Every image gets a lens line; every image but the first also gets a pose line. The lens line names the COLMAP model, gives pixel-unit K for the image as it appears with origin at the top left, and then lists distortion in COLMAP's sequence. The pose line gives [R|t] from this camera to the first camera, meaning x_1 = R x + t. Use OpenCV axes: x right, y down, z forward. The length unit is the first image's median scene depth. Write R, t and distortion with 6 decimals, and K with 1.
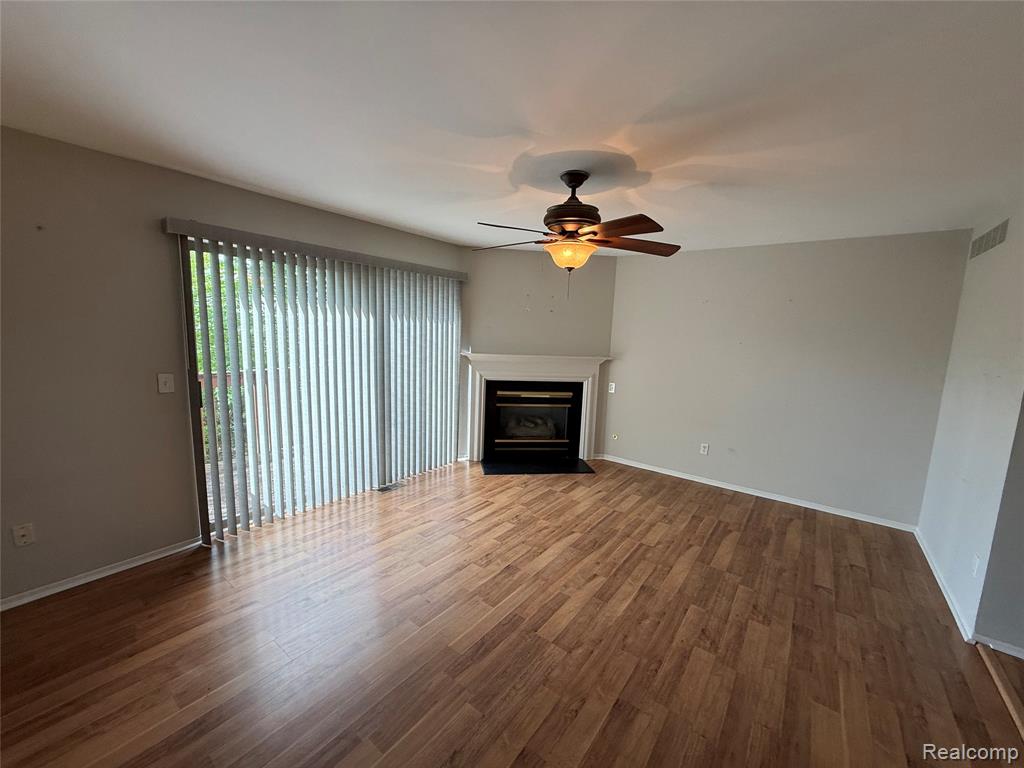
lens RADIAL K [[408.0, 0, 513.3], [0, 408.0, 387.3], [0, 0, 1]] dist [-0.000679, -0.001145]
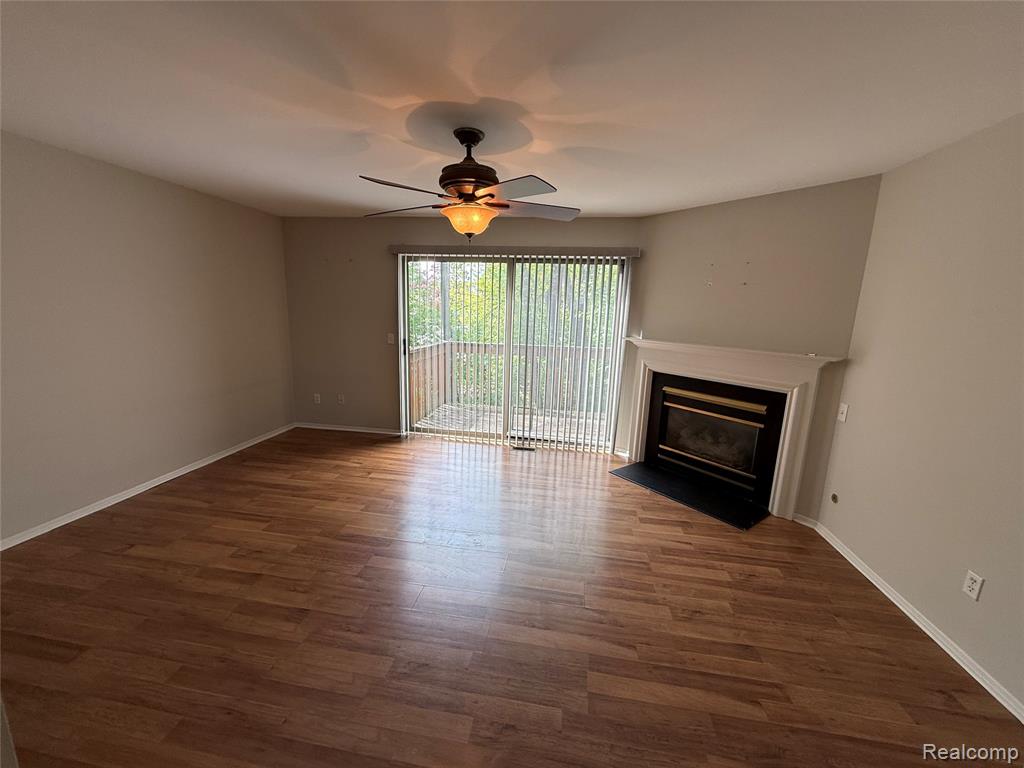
lens RADIAL K [[408.0, 0, 506.6], [0, 408.0, 387.9], [0, 0, 1]] dist [-0.000679, -0.001145]
pose [[0.461222, 0.149025, -0.874680, 0.897167], [-0.139980, 0.985670, 0.094123, -0.034403], [0.876173, 0.079026, 0.475473, 0.549115]]
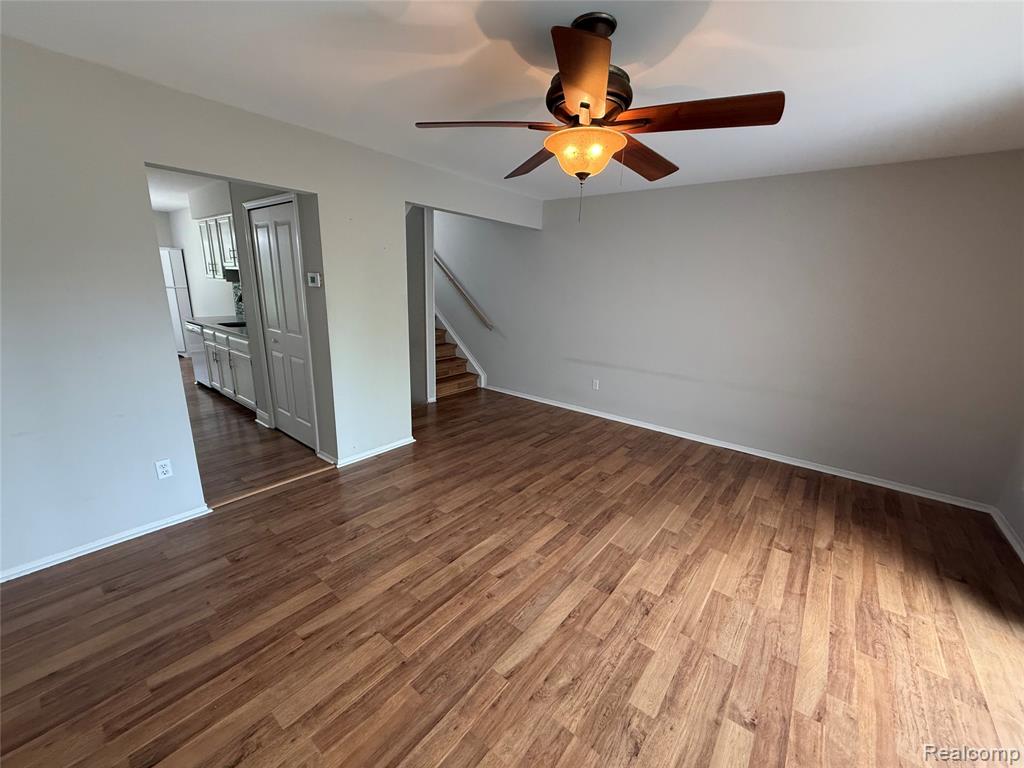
lens RADIAL K [[408.0, 0, 511.1], [0, 408.0, 386.6], [0, 0, 1]] dist [-0.000679, -0.001145]
pose [[-0.996765, -0.079339, 0.012811, 0.185728], [-0.068296, 0.920249, 0.385327, -0.187128], [-0.042360, 0.383206, -0.922691, 1.490193]]
